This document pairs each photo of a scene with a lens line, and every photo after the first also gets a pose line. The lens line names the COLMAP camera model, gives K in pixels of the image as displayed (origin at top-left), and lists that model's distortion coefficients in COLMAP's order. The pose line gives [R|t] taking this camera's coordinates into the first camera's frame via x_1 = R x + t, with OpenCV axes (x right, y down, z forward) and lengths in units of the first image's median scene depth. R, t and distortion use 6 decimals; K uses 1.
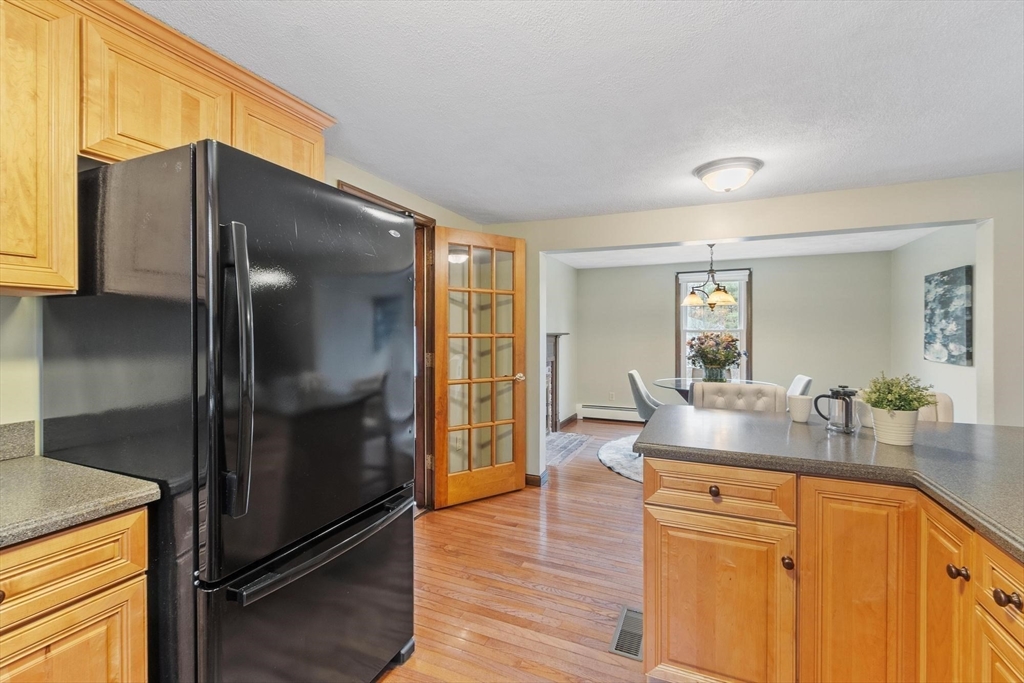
lens RADIAL K [[459.7, 0, 508.8], [0, 459.7, 337.3], [0, 0, 1]] dist [0.012608, -0.003071]
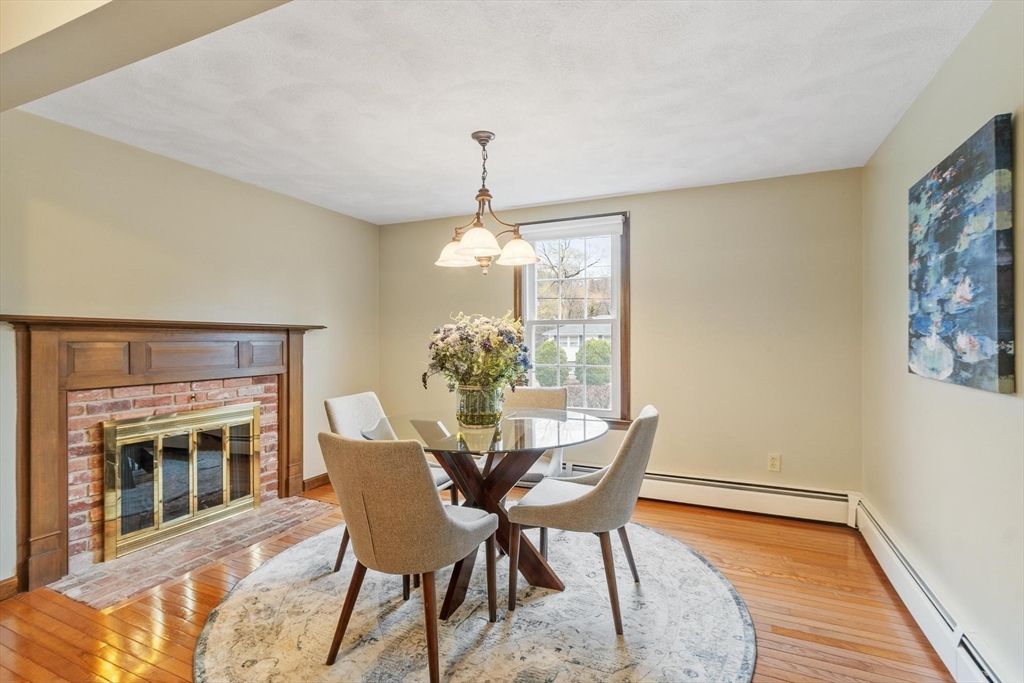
lens RADIAL K [[490.0, 0, 512.4], [0, 490.0, 343.3], [0, 0, 1]] dist [-0.001338, -0.000297]
pose [[0.999952, -0.002422, -0.009513, 0.554182], [0.002421, 0.999997, -0.000127, 0.019917], [0.009513, 0.000104, 0.999955, 0.558085]]
